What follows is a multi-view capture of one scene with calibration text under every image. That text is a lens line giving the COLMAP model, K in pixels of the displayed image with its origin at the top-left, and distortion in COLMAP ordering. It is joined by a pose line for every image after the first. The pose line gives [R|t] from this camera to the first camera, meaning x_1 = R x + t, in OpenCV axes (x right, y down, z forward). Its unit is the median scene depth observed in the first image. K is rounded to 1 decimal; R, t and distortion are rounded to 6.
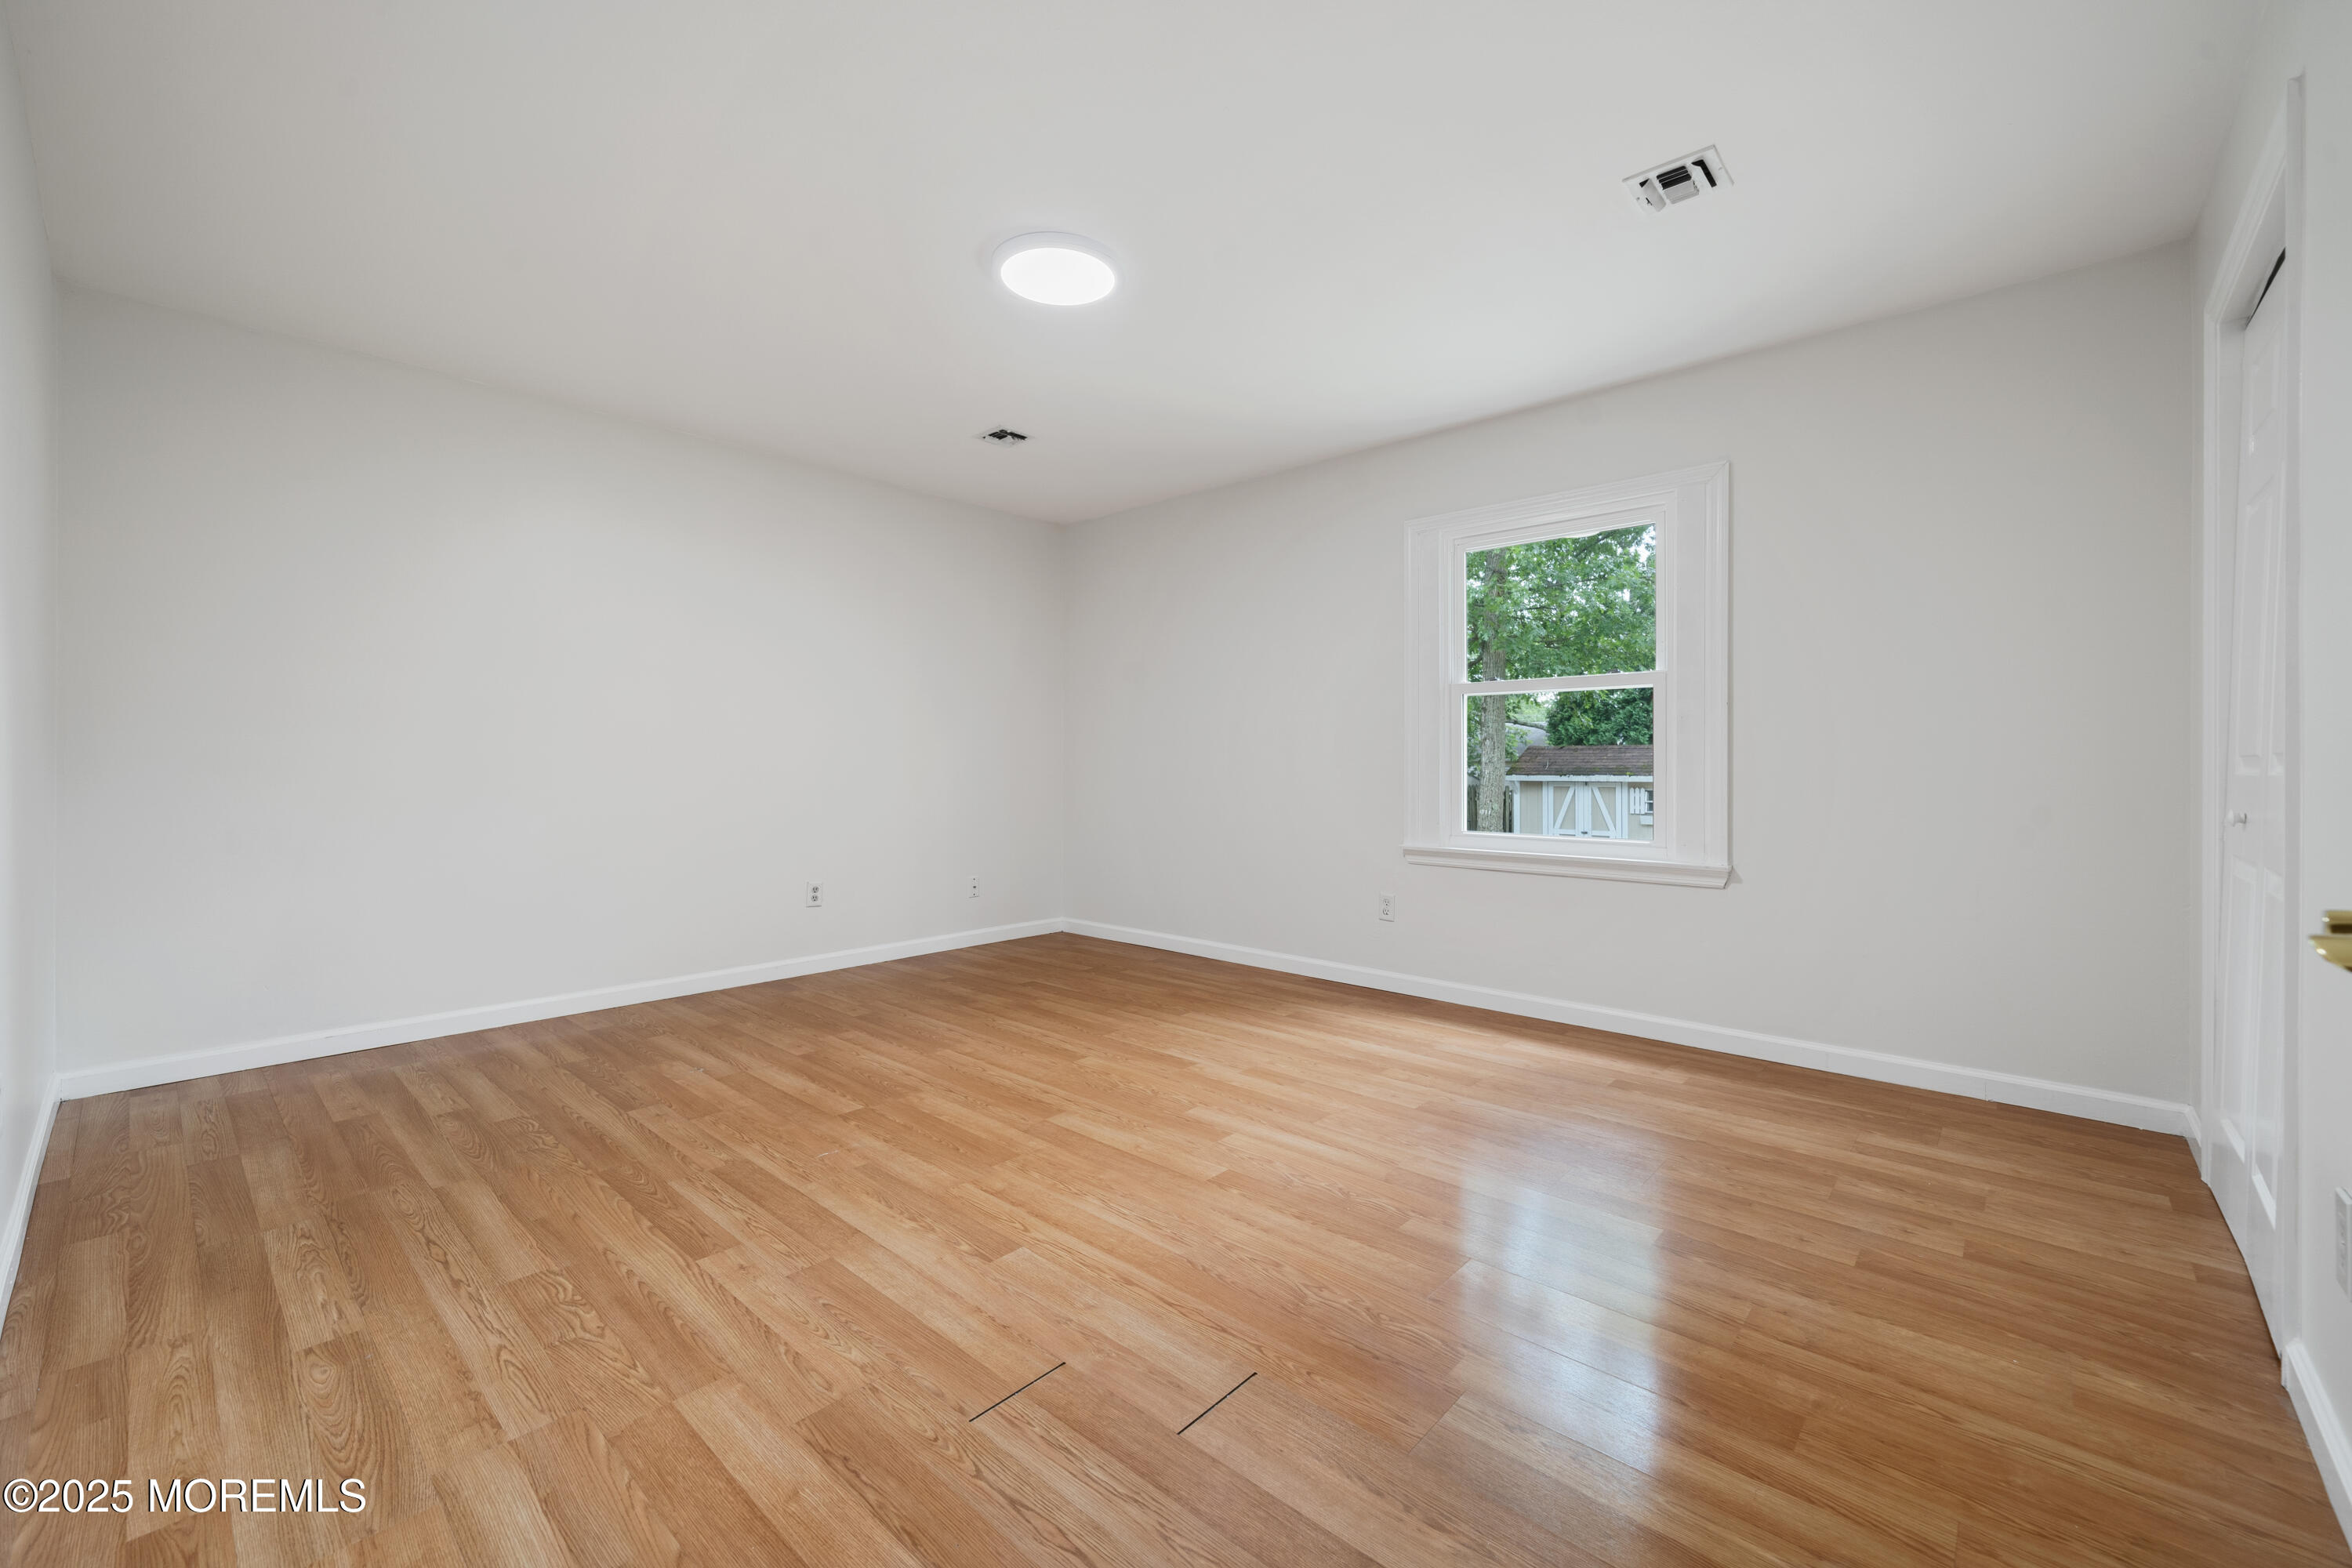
lens RADIAL K [[949.4, 0, 1168.4], [0, 949.4, 775.0], [0, 0, 1]] dist [0.000822, -0.000415]
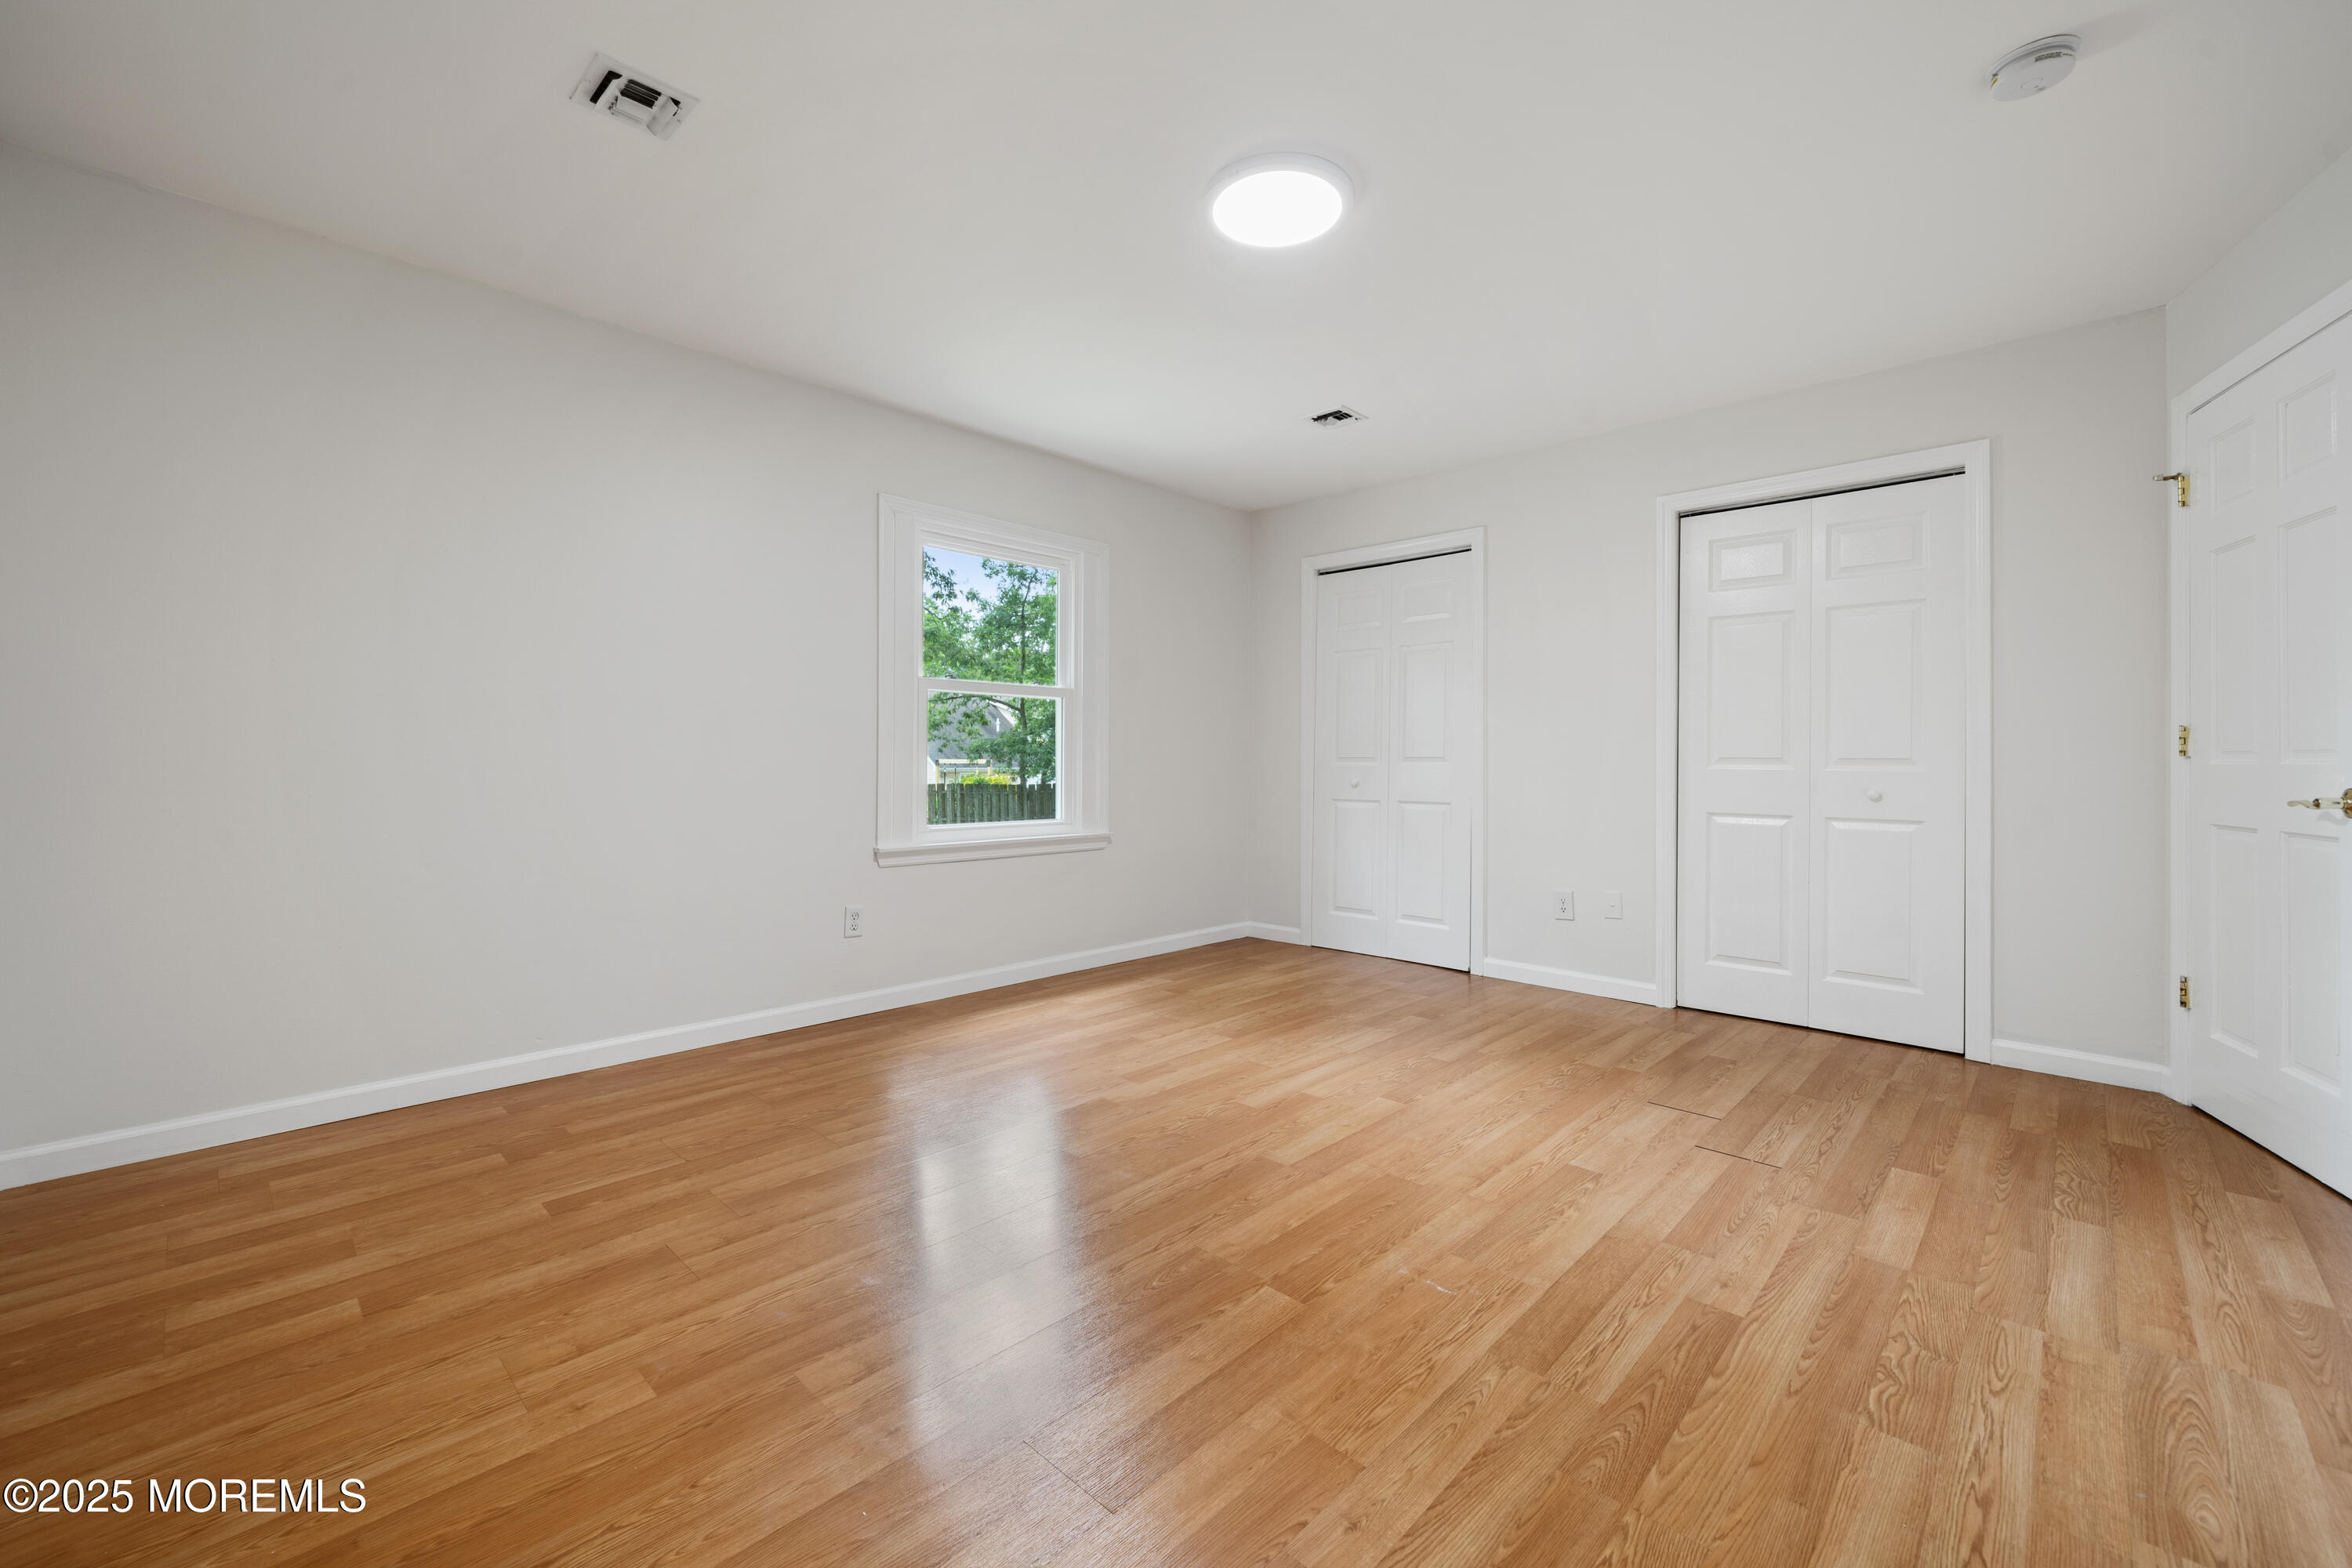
lens RADIAL K [[937.0, 0, 1173.2], [0, 937.0, 766.0], [0, 0, 1]] dist [-0.001327, 0.000794]
pose [[0.029679, -0.005965, 0.999542, -1.378609], [0.006341, 0.999963, 0.005779, -0.017233], [-0.999539, 0.006167, 0.029715, 1.491462]]
